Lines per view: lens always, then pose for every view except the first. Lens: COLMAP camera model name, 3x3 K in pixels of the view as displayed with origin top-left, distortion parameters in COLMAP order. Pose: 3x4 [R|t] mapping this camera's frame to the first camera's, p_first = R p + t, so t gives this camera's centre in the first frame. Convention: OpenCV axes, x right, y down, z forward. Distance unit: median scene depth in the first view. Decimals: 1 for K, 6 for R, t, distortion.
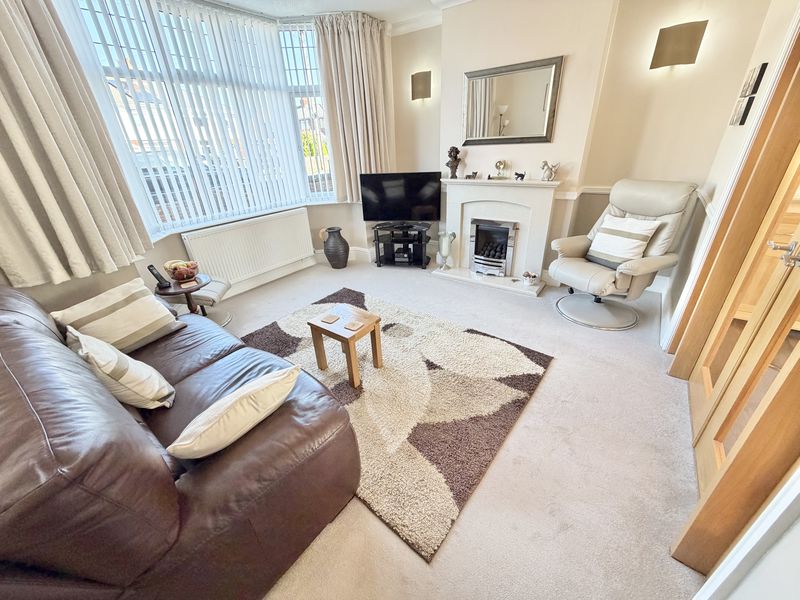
lens RADIAL K [[318.5, 0, 398.4], [0, 318.5, 298.2], [0, 0, 1]] dist [0.003153, -0.000751]
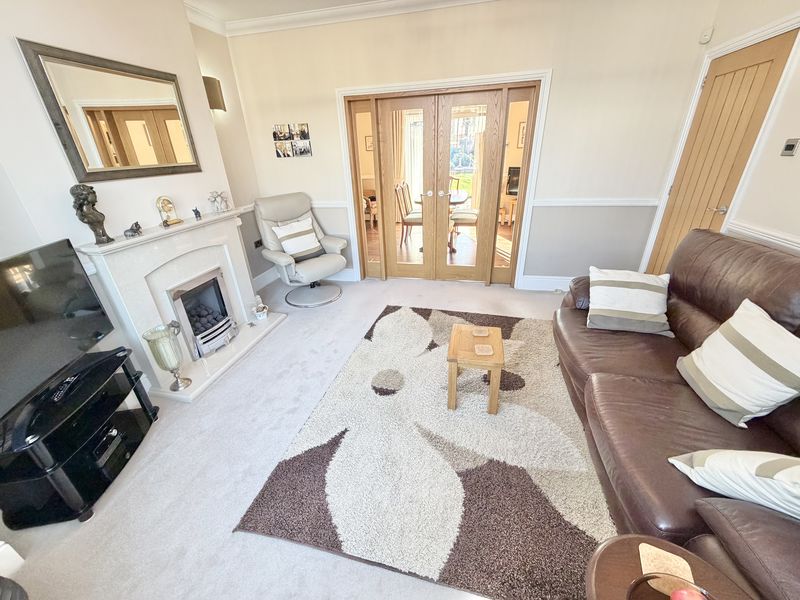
lens RADIAL K [[318.5, 0, 396.1], [0, 318.5, 300.6], [0, 0, 1]] dist [0.003153, -0.000751]
pose [[-0.390528, -0.340769, 0.855198, -0.581483], [0.462883, 0.730310, 0.502381, -0.411545], [-0.795756, 0.592051, -0.127470, 0.873781]]
